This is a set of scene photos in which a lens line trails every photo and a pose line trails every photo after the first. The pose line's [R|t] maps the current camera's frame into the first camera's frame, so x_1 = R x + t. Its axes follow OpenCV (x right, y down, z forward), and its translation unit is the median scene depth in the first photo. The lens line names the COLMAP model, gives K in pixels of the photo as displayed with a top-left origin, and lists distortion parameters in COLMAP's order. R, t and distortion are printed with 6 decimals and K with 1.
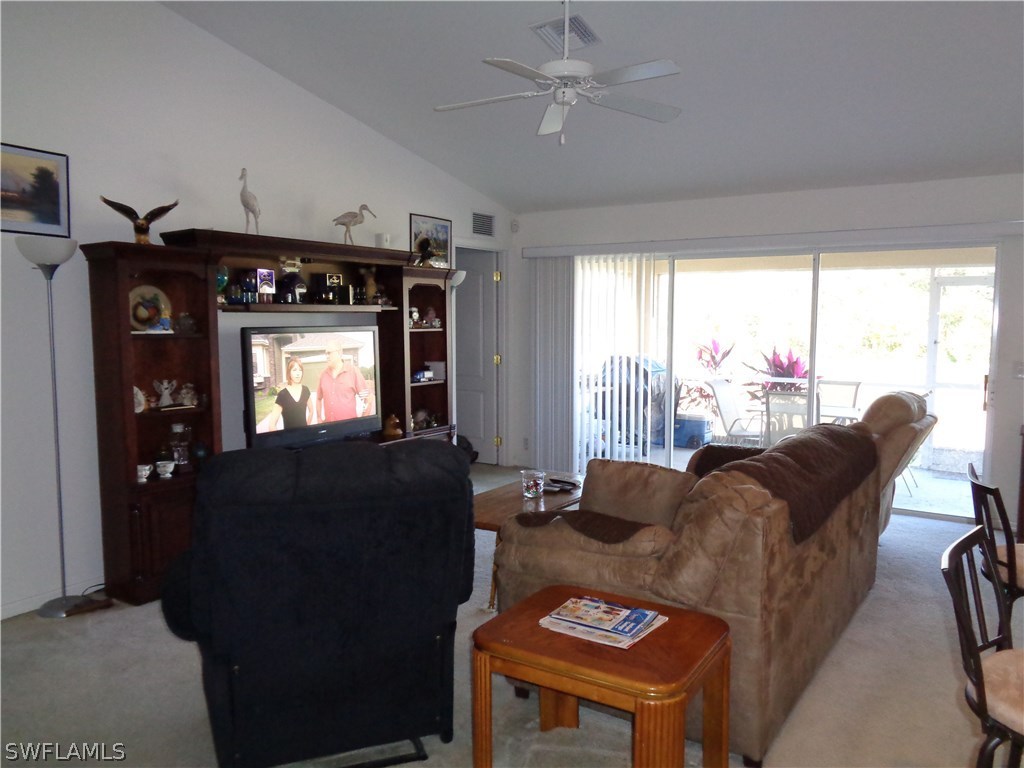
lens RADIAL K [[768.5, 0, 512.0], [0, 768.5, 384.0], [0, 0, 1]] dist [0.009345, 0.003455]
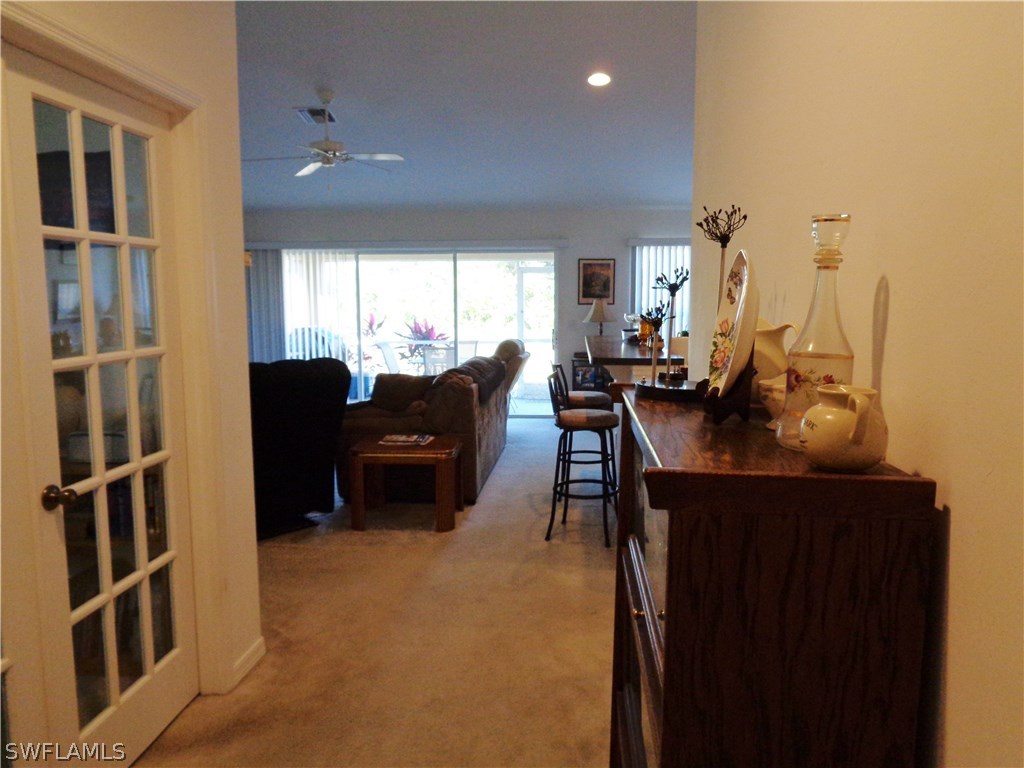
lens RADIAL K [[772.5, 0, 512.0], [0, 772.5, 384.0], [0, 0, 1]] dist [0.000726, -0.000343]
pose [[0.876121, -0.062809, 0.477983, -0.180512], [0.049473, 0.997956, 0.040453, 0.023118], [-0.479546, -0.011795, 0.877437, -0.284698]]
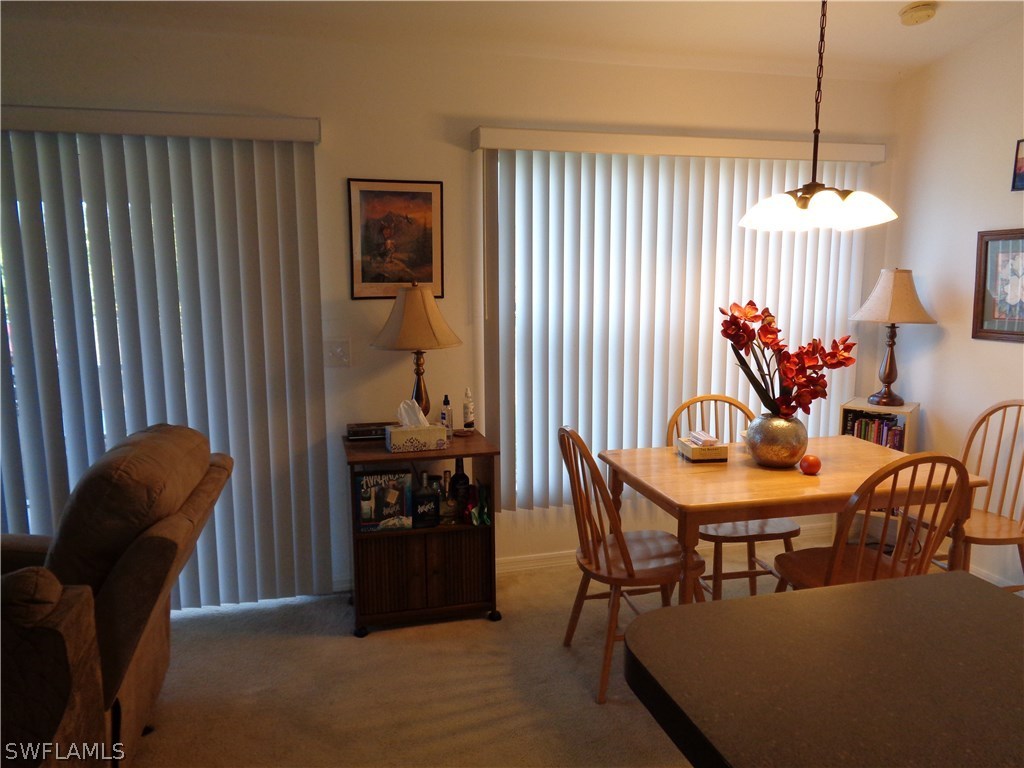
lens RADIAL K [[772.5, 0, 512.0], [0, 772.5, 384.0], [0, 0, 1]] dist [0.000726, -0.000343]
pose [[0.667254, -0.119244, 0.735224, 0.178436], [0.072831, 0.992817, 0.094924, -0.028462], [-0.741261, -0.009792, 0.671145, 0.289003]]
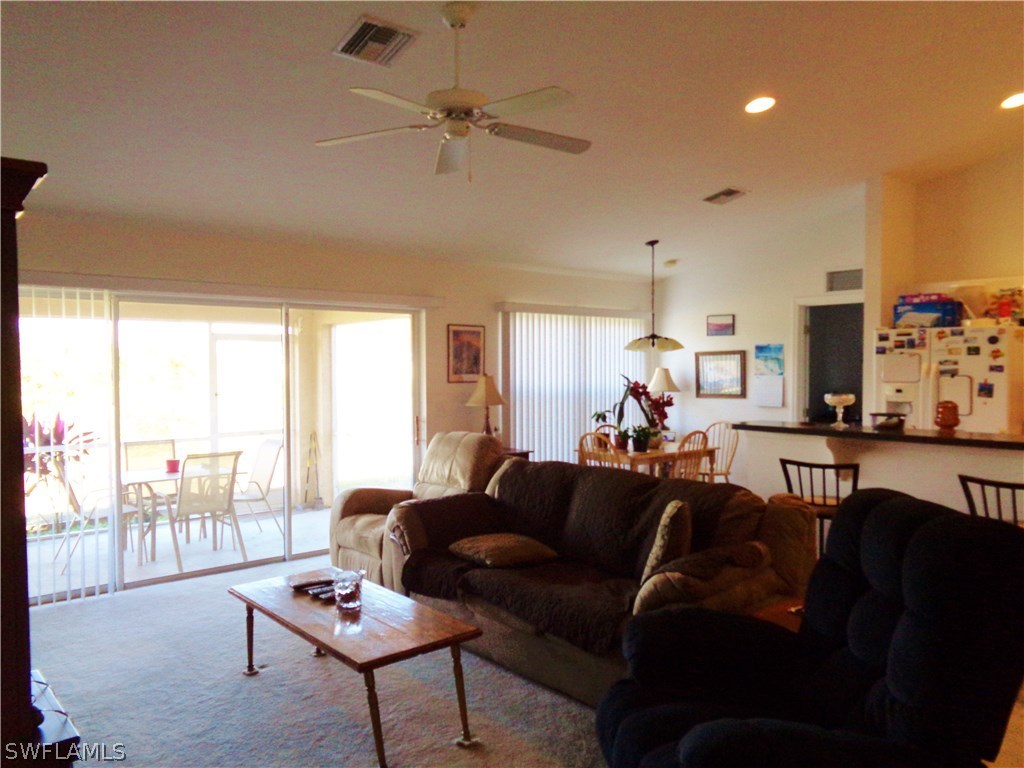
lens RADIAL K [[756.0, 0, 512.0], [0, 756.0, 384.0], [0, 0, 1]] dist [0.007713, -0.007681]
pose [[0.283131, -0.028508, 0.958657, -0.332743], [0.090656, 0.995878, 0.002840, -0.035850], [-0.954787, 0.086104, 0.284549, 0.336809]]
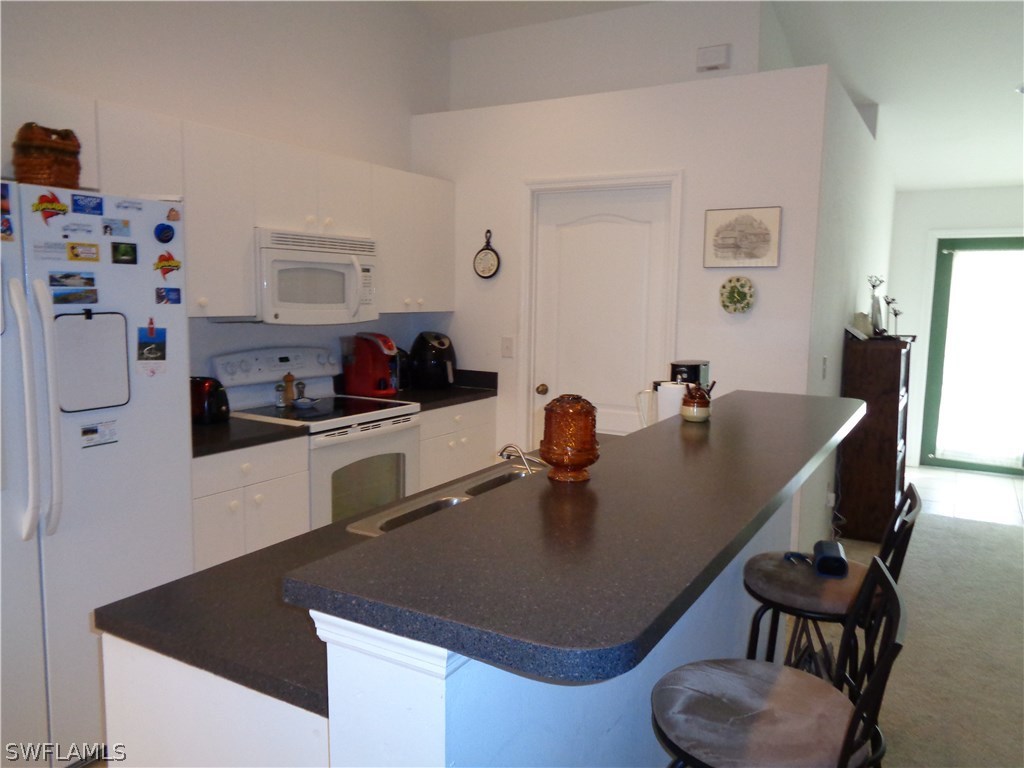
lens RADIAL K [[756.0, 0, 512.0], [0, 756.0, 384.0], [0, 0, 1]] dist [0.007713, -0.007681]
pose [[-0.999269, -0.017759, -0.033868, 0.272185], [-0.024484, 0.977419, 0.209885, -0.041446], [0.029376, 0.210561, -0.977139, 0.426625]]
